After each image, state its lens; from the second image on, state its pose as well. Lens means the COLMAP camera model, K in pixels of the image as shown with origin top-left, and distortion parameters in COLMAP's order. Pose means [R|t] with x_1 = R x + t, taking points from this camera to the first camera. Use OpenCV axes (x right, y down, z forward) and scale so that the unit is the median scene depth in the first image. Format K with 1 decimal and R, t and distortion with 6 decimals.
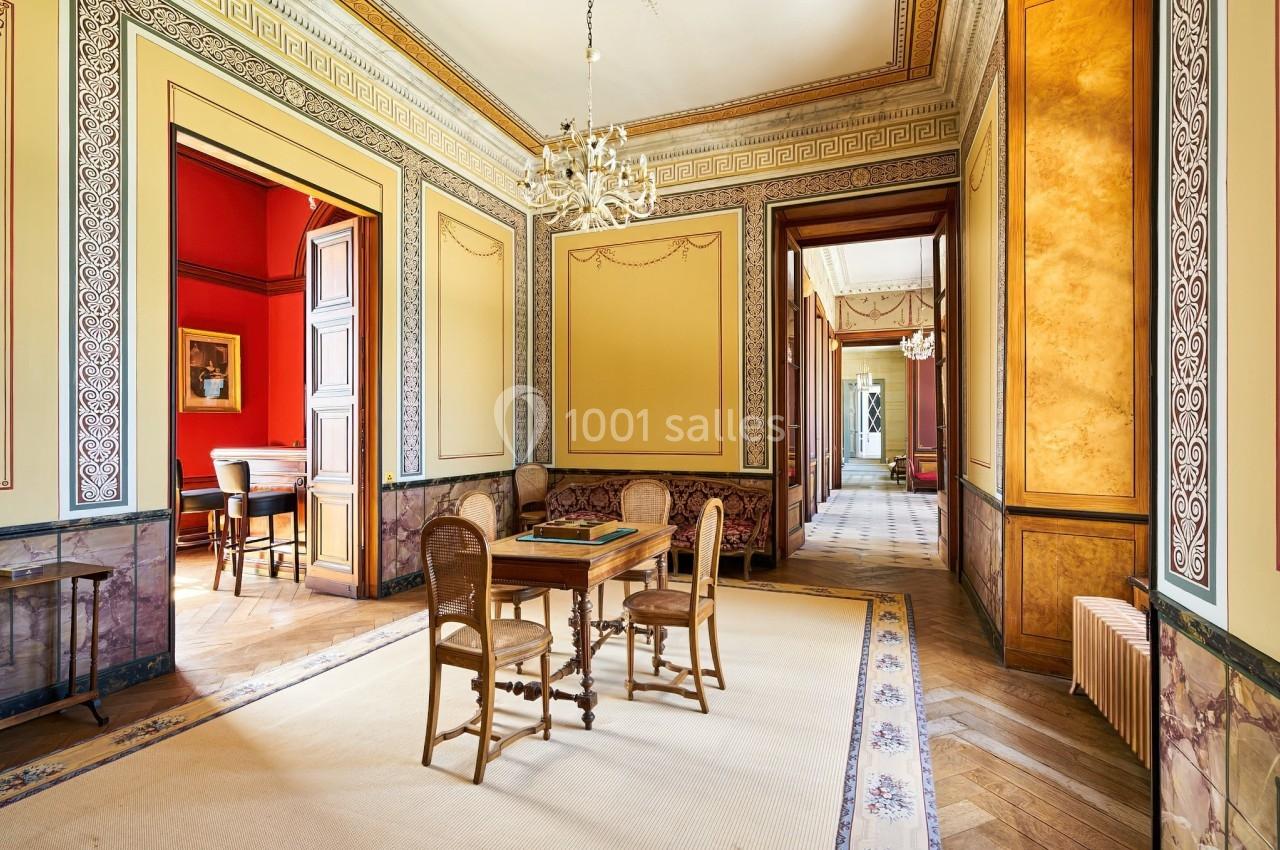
lens RADIAL K [[615.2, 0, 641.3], [0, 615.2, 425.8], [0, 0, 1]] dist [0.002576, 0.000875]
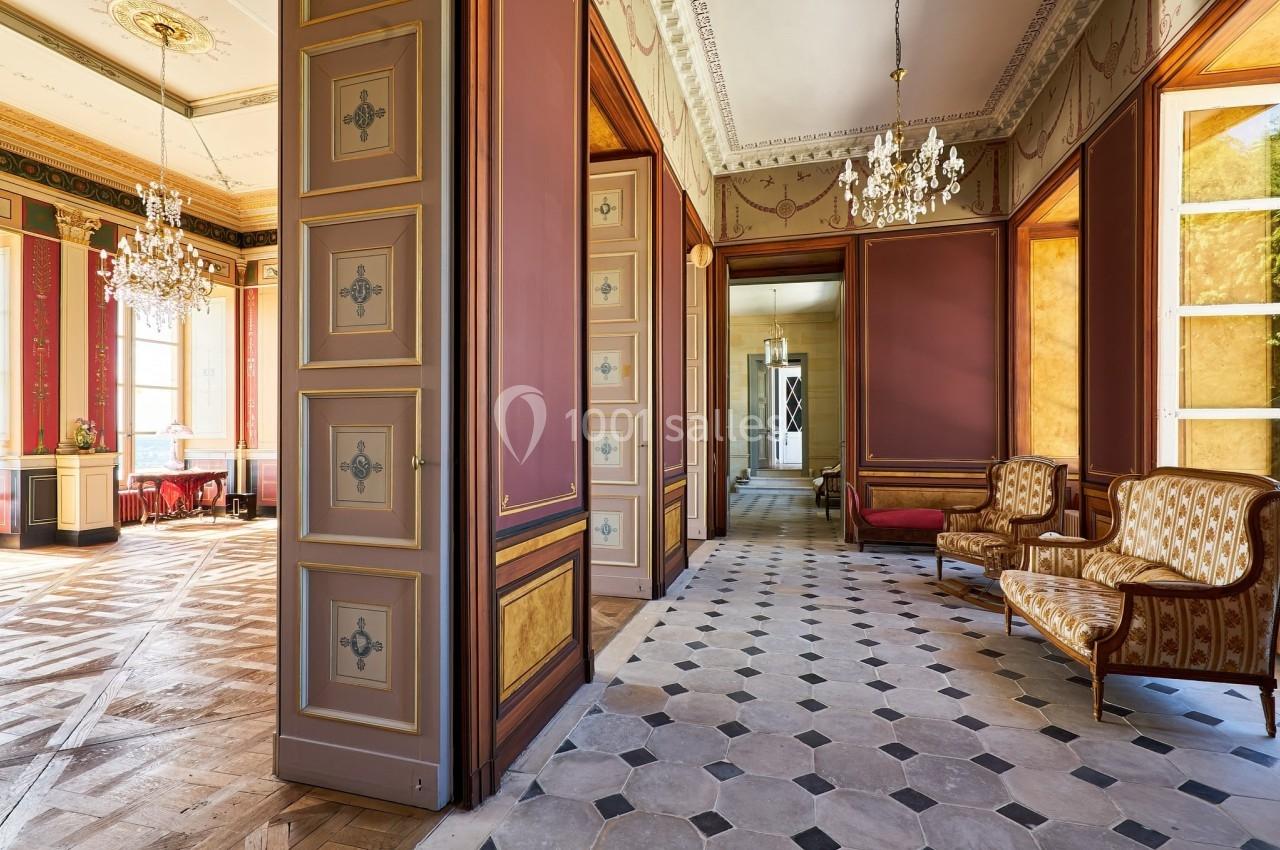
lens RADIAL K [[615.2, 0, 629.8], [0, 615.2, 421.0], [0, 0, 1]] dist [0.002576, 0.000875]
pose [[0.995953, -0.000041, 0.089878, 0.163056], [0.000728, 0.999971, -0.007614, 0.005482], [-0.089875, 0.007649, 0.995924, 0.399339]]
